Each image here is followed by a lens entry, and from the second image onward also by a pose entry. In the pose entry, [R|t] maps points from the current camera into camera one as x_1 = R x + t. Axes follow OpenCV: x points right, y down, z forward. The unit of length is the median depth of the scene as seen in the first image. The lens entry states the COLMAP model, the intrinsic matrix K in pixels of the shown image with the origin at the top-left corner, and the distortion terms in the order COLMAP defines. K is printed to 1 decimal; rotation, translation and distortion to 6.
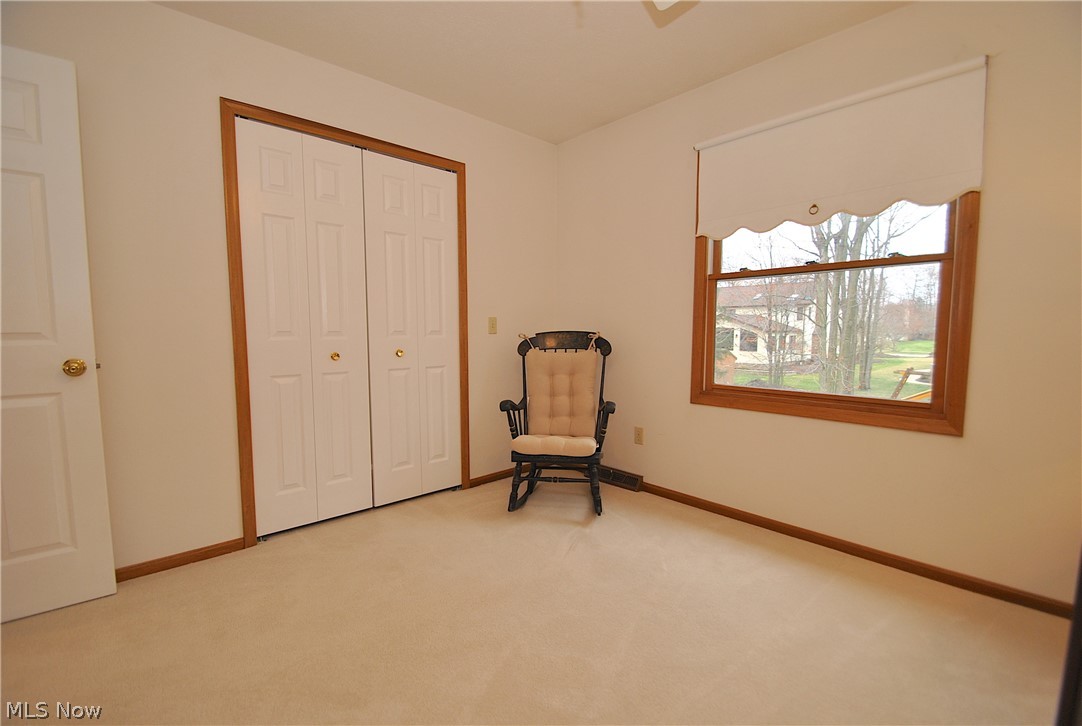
lens RADIAL K [[474.8, 0, 540.4], [0, 474.8, 371.3], [0, 0, 1]] dist [0.018422, -0.015664]
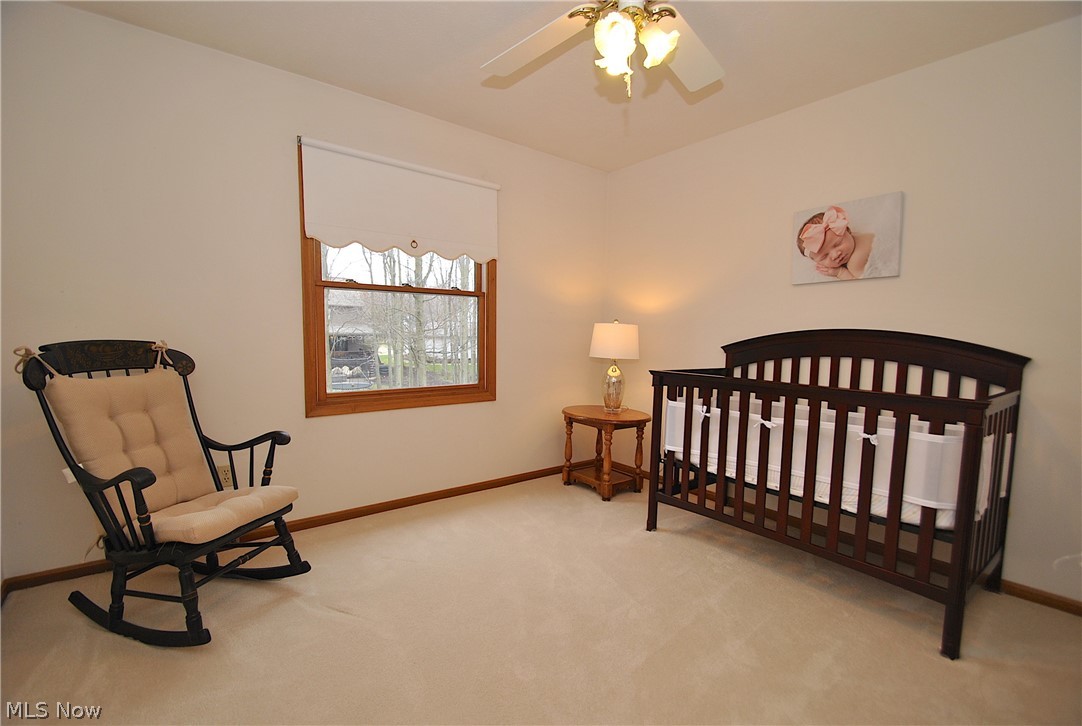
lens RADIAL K [[474.8, 0, 540.4], [0, 474.8, 371.3], [0, 0, 1]] dist [0.018422, -0.015664]
pose [[0.079945, -0.078813, 0.993679, -0.618929], [0.074088, 0.994582, 0.072924, -0.062128], [-0.994042, 0.067790, 0.085351, 0.517933]]
